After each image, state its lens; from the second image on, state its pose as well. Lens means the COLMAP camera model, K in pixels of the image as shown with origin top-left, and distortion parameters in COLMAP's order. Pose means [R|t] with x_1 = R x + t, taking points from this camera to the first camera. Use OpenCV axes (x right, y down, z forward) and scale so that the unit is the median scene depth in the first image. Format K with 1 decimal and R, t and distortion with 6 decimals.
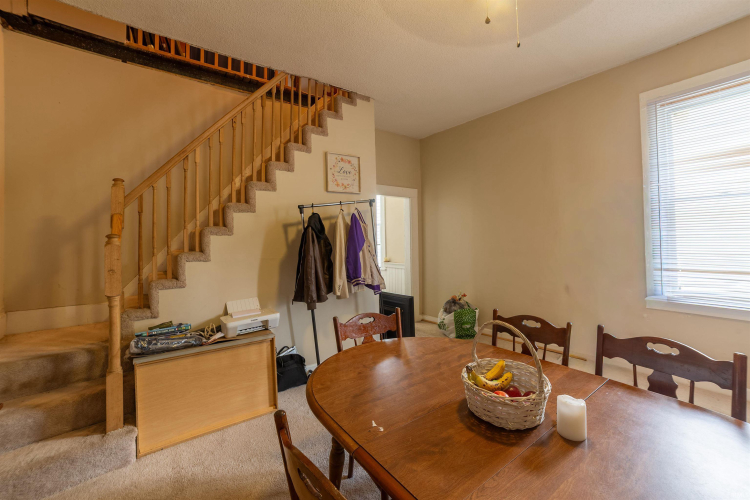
lens RADIAL K [[312.6, 0, 375.3], [0, 312.6, 239.0], [0, 0, 1]] dist [-0.107163, 0.042987]
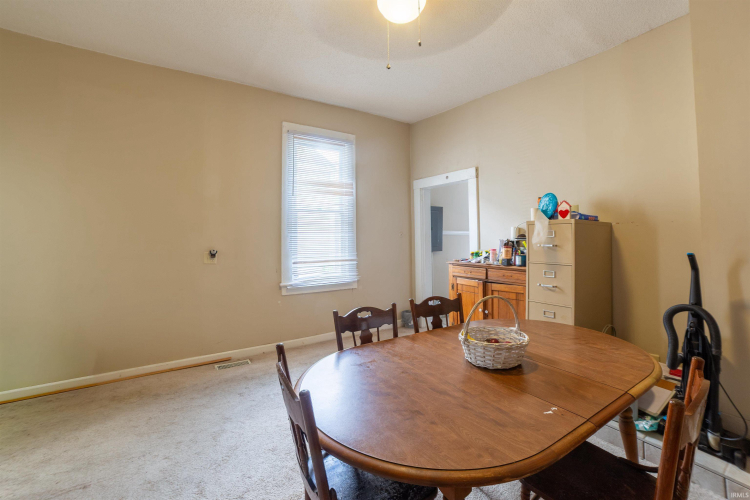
lens RADIAL K [[314.9, 0, 387.5], [0, 314.9, 234.2], [0, 0, 1]] dist [-0.068523, 0.043916]
pose [[0.038911, 0.020856, 0.999025, -0.623113], [-0.000107, 0.999782, -0.020868, 0.008769], [-0.999243, 0.000705, 0.038905, 0.856868]]
